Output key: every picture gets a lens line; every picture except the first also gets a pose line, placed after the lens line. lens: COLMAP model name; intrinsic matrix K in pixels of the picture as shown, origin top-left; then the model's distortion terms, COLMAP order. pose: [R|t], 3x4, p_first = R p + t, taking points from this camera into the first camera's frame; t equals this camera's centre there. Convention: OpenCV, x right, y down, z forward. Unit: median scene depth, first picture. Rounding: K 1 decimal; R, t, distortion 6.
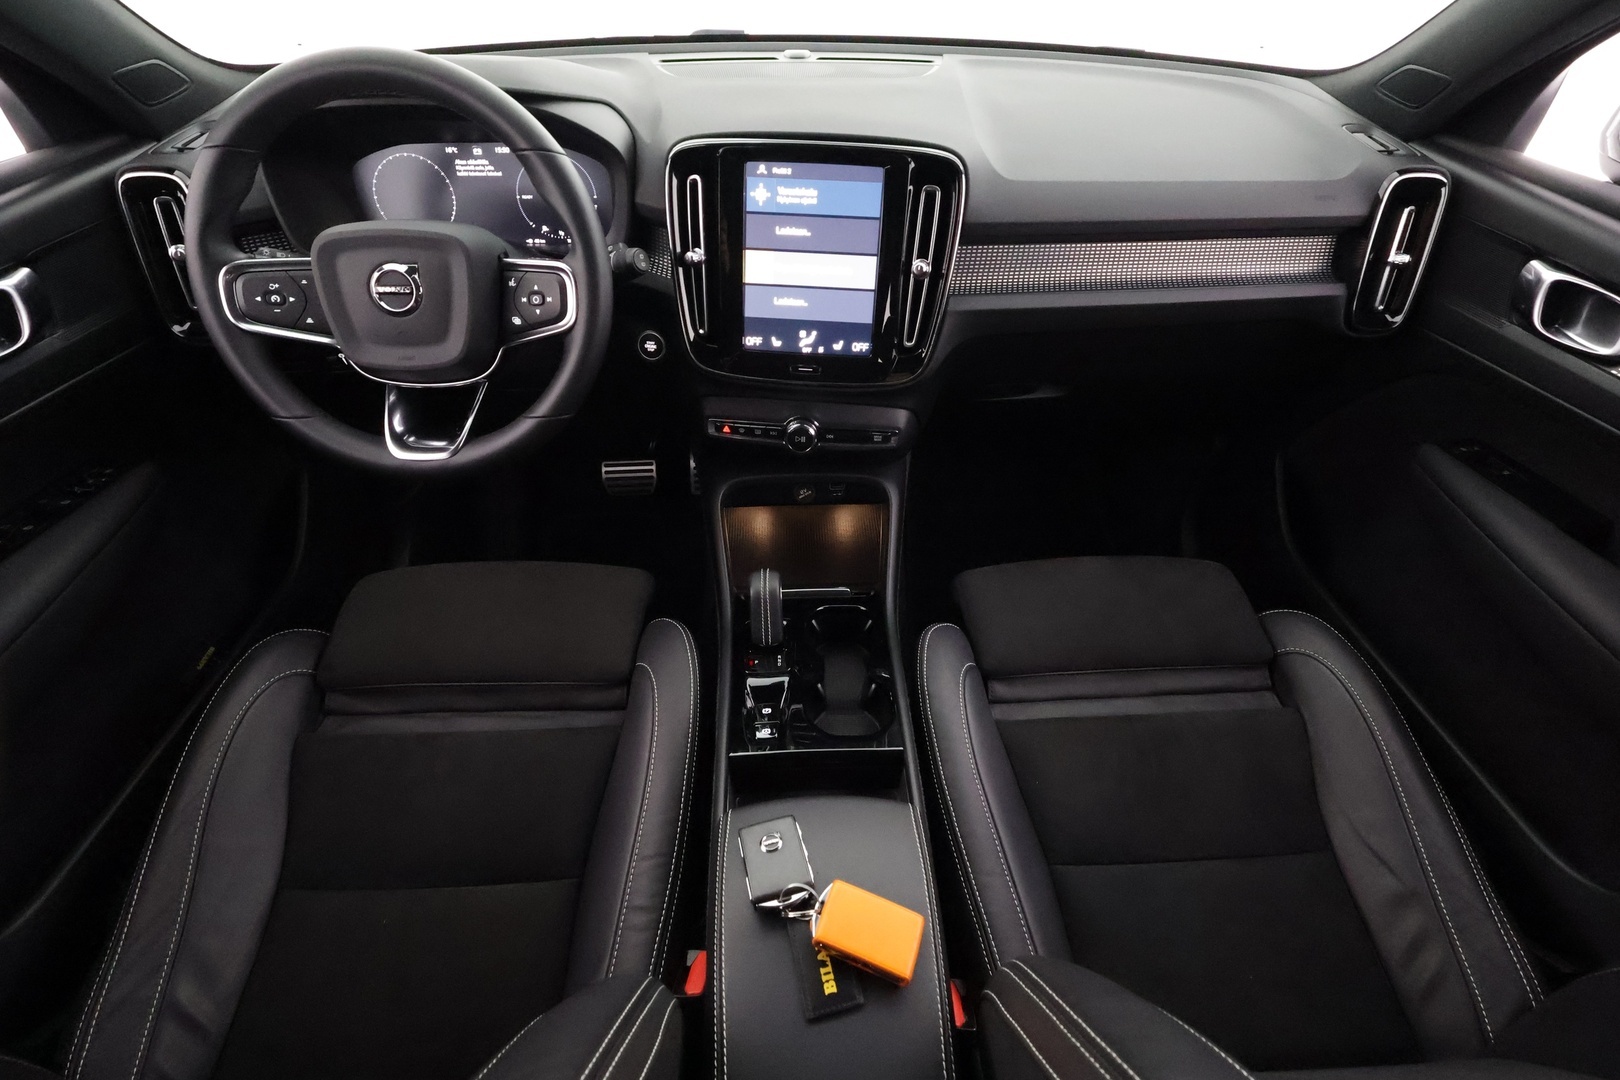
lens RADIAL K [[748.7, 0, 807.3], [0, 748.7, 536.2], [0, 0, 1]] dist [-0.002838, 0.004173]
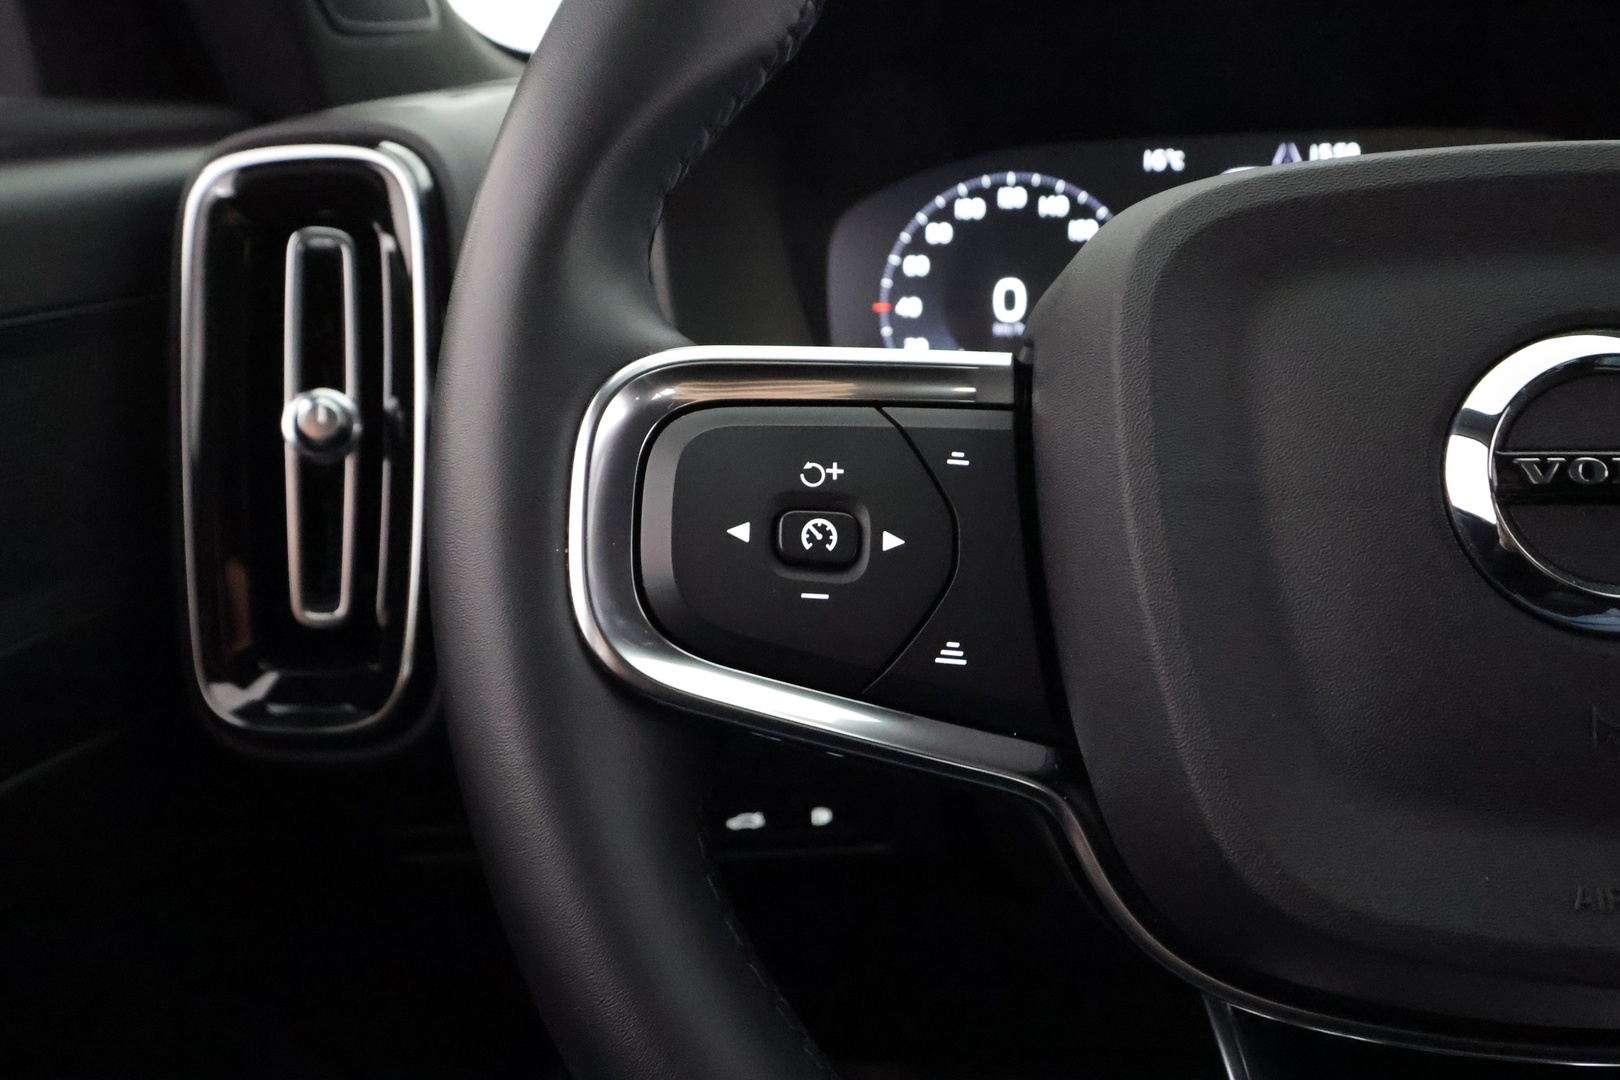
lens RADIAL K [[1281.2, 0, 812.1], [0, 1281.2, 515.5], [0, 0, 1]] dist [0.001655, 0.009541]
pose [[0.987629, 0.004727, -0.156736, -0.590910], [-0.071998, 0.901624, -0.426485, -0.165423], [0.139301, 0.432494, 0.890811, 0.636378]]
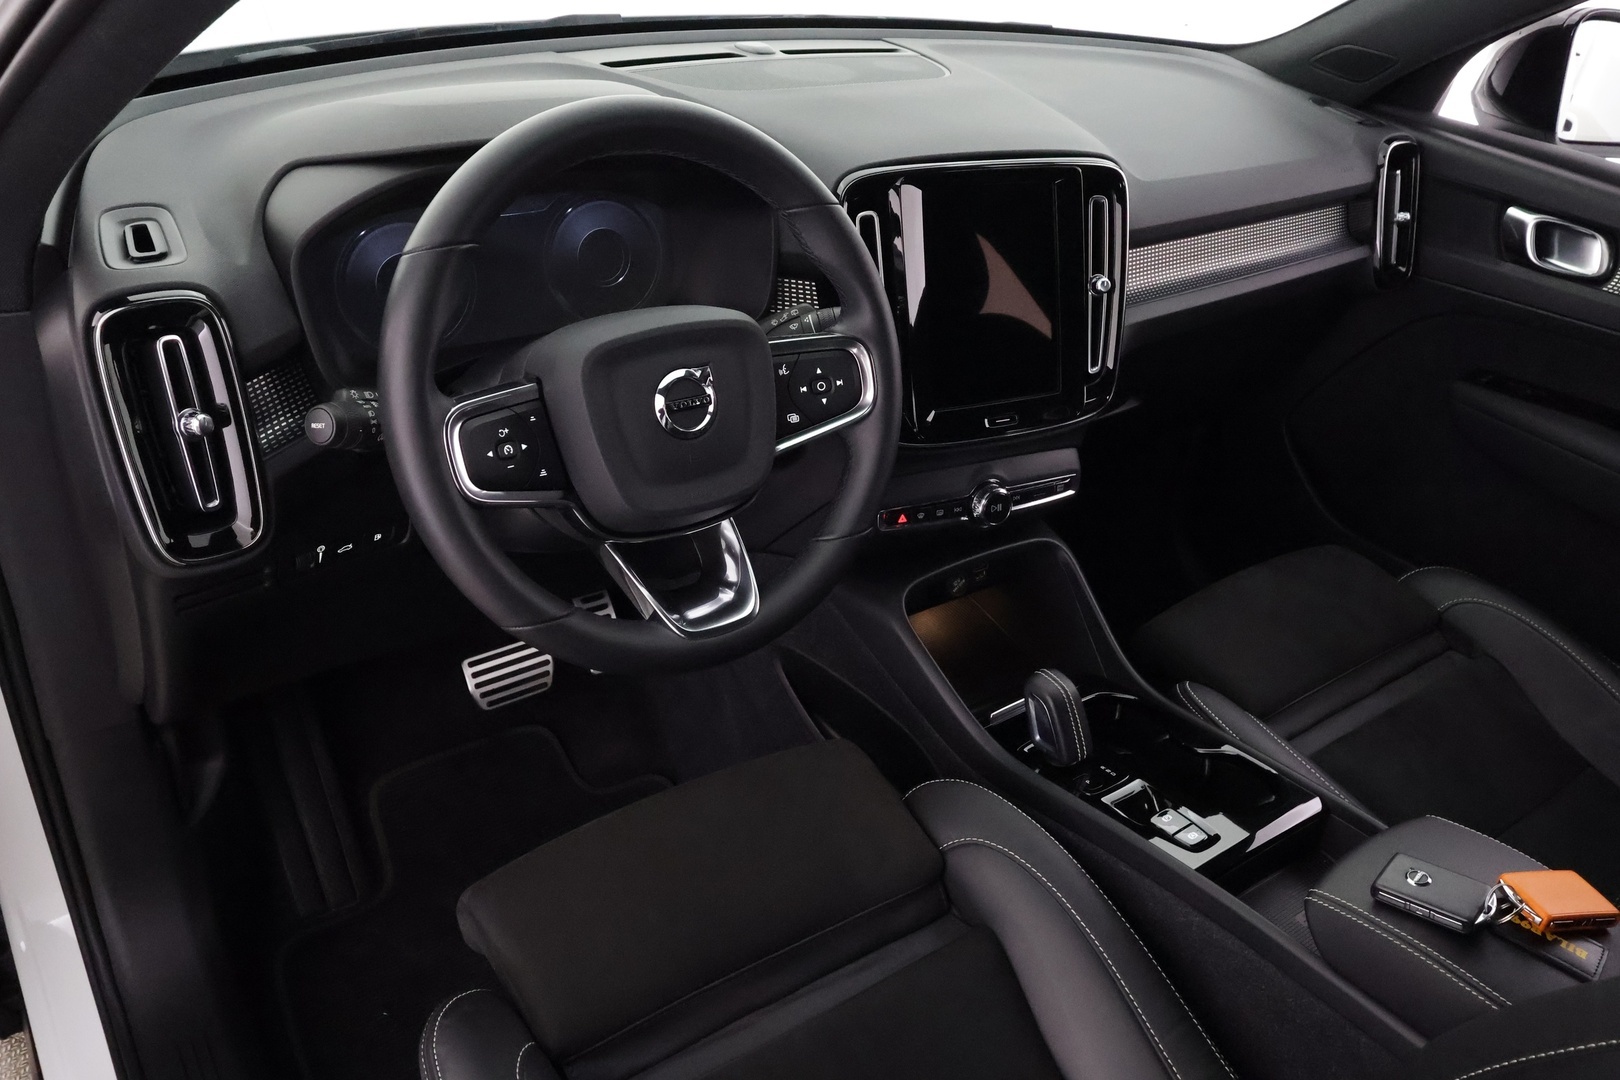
lens RADIAL K [[1281.2, 0, 796.4], [0, 1281.2, 540.0], [0, 0, 1]] dist [0.001655, 0.009541]
pose [[0.837256, -0.228735, 0.496672, -0.964303], [0.297919, 0.952473, -0.063563, -0.082106], [-0.458527, 0.201187, 0.865608, -0.079896]]
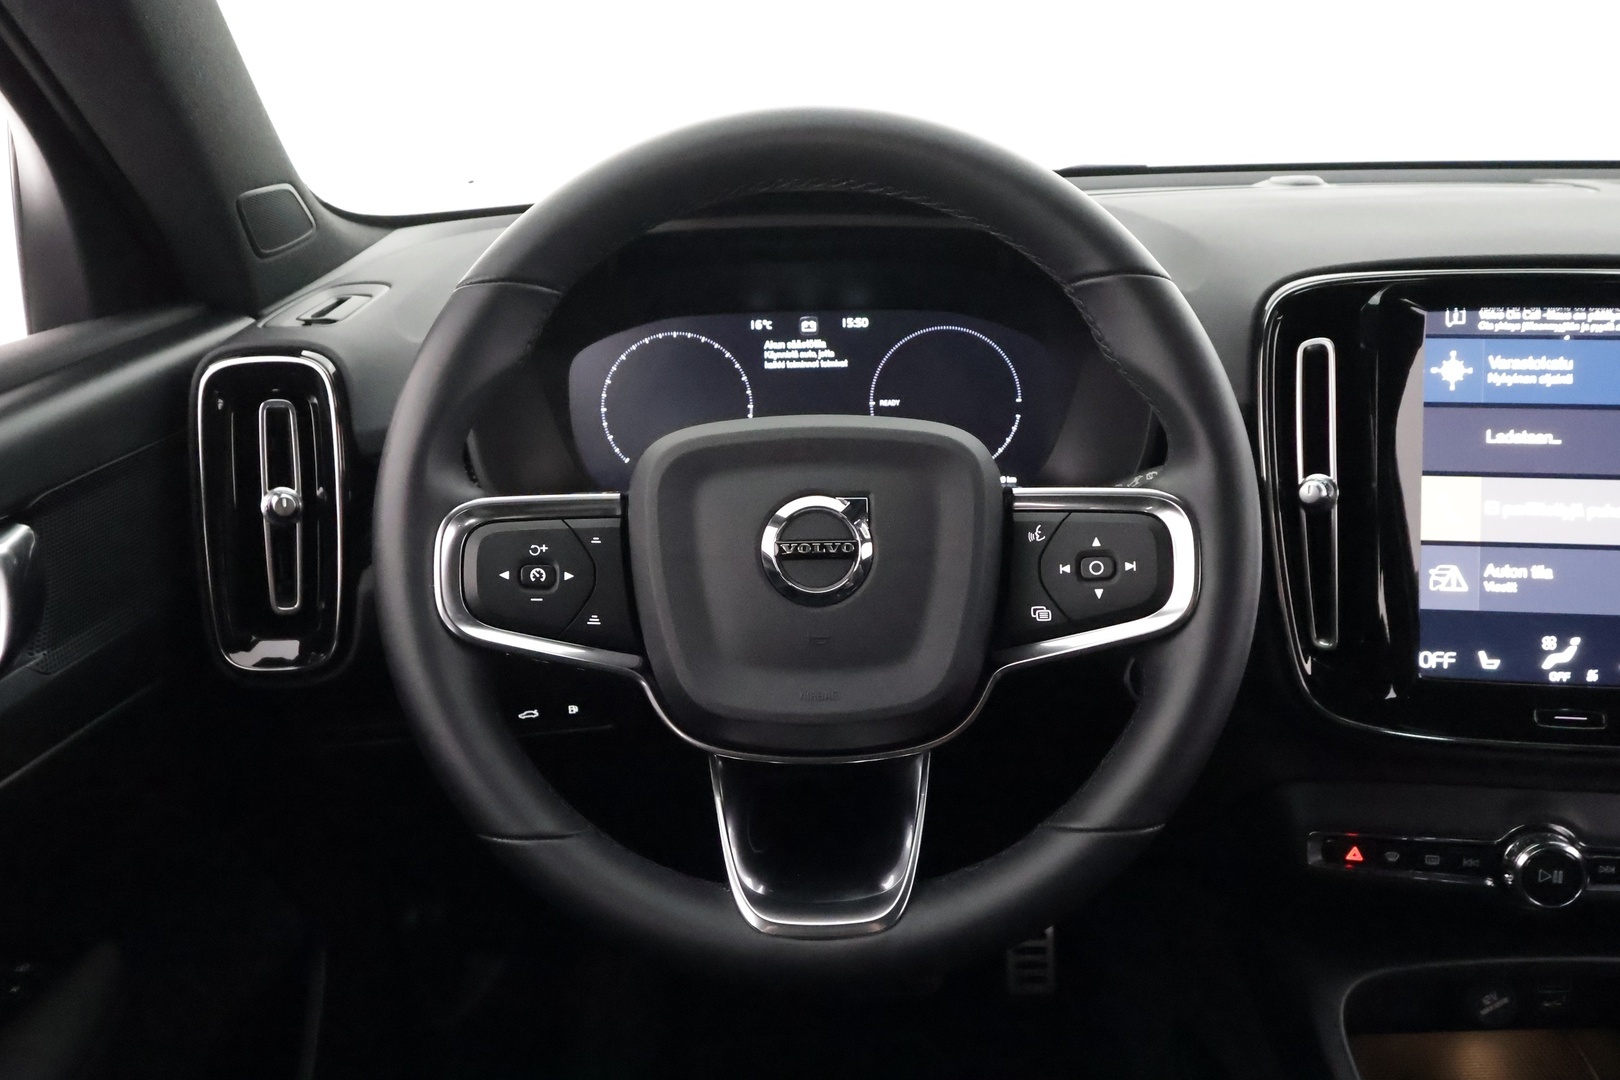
lens RADIAL K [[1281.2, 0, 791.3], [0, 1281.2, 546.4], [0, 0, 1]] dist [0.001655, 0.009541]
pose [[0.999249, -0.018650, -0.033966, -0.470354], [0.004669, 0.928118, -0.372257, -0.034594], [0.038467, 0.371819, 0.927508, 0.237936]]
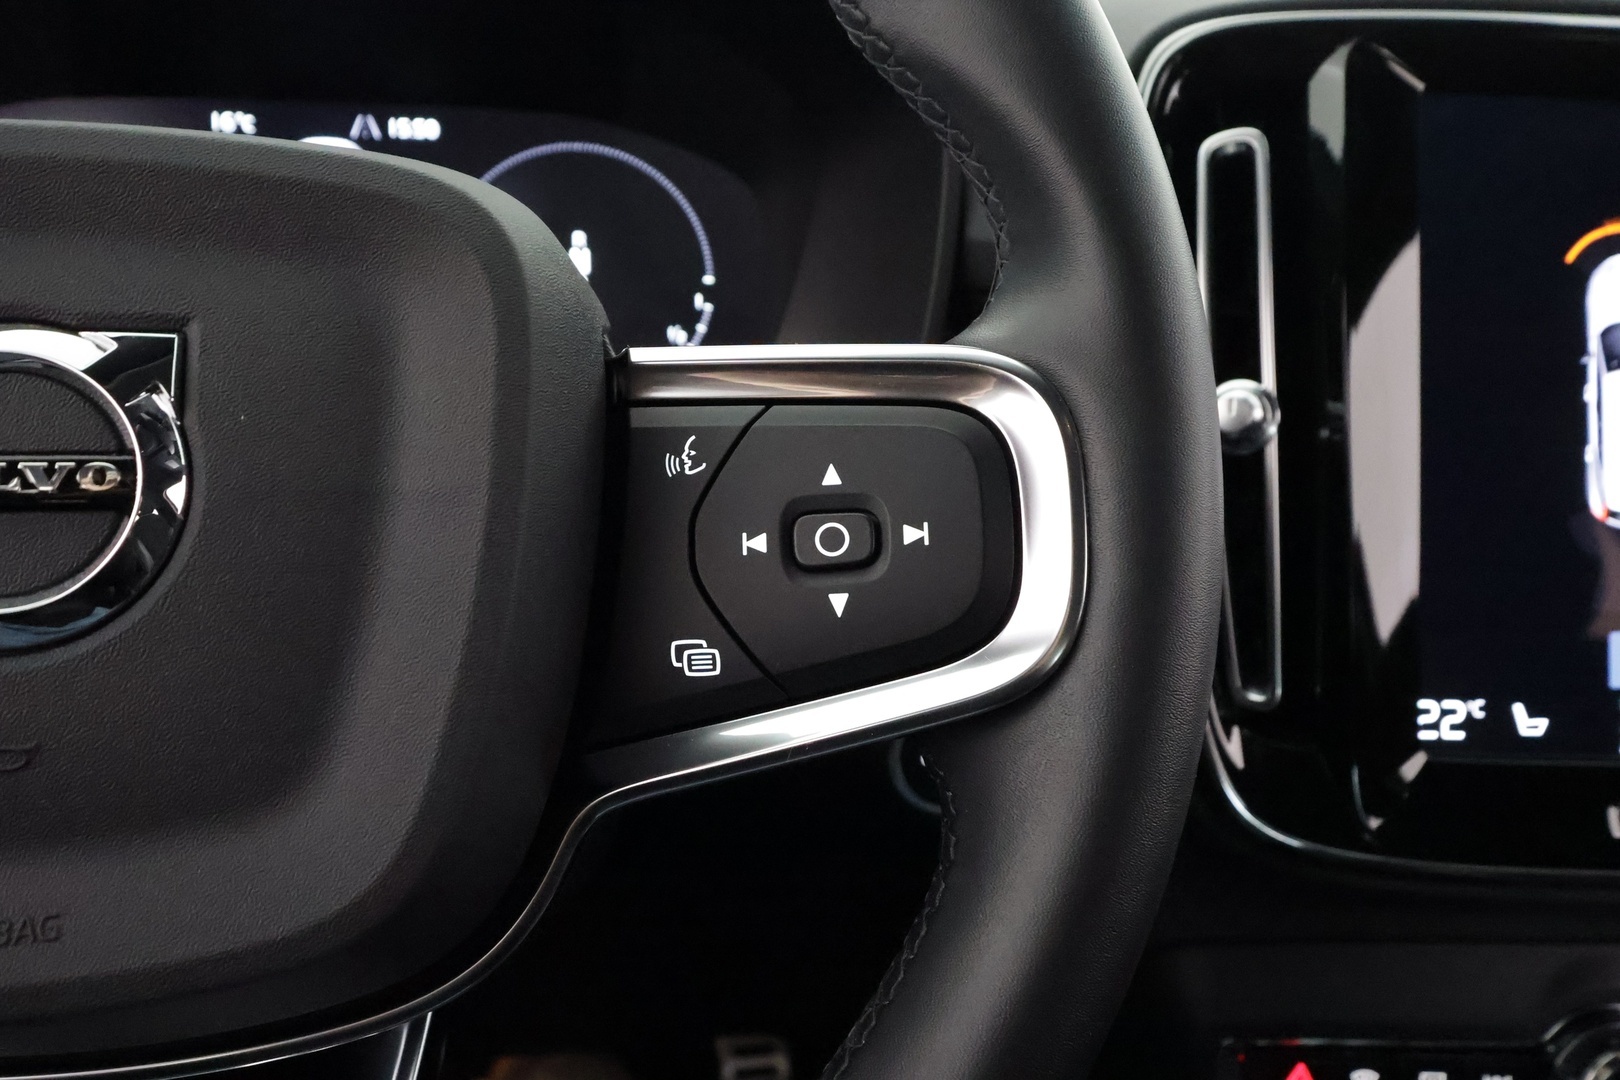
lens RADIAL K [[1281.2, 0, 808.2], [0, 1281.2, 530.4], [0, 0, 1]] dist [0.001655, 0.009541]
pose [[0.985922, -0.021547, 0.165813, -0.378016], [0.086295, 0.914959, -0.394213, -0.177863], [-0.143218, 0.402972, 0.903937, 0.651069]]
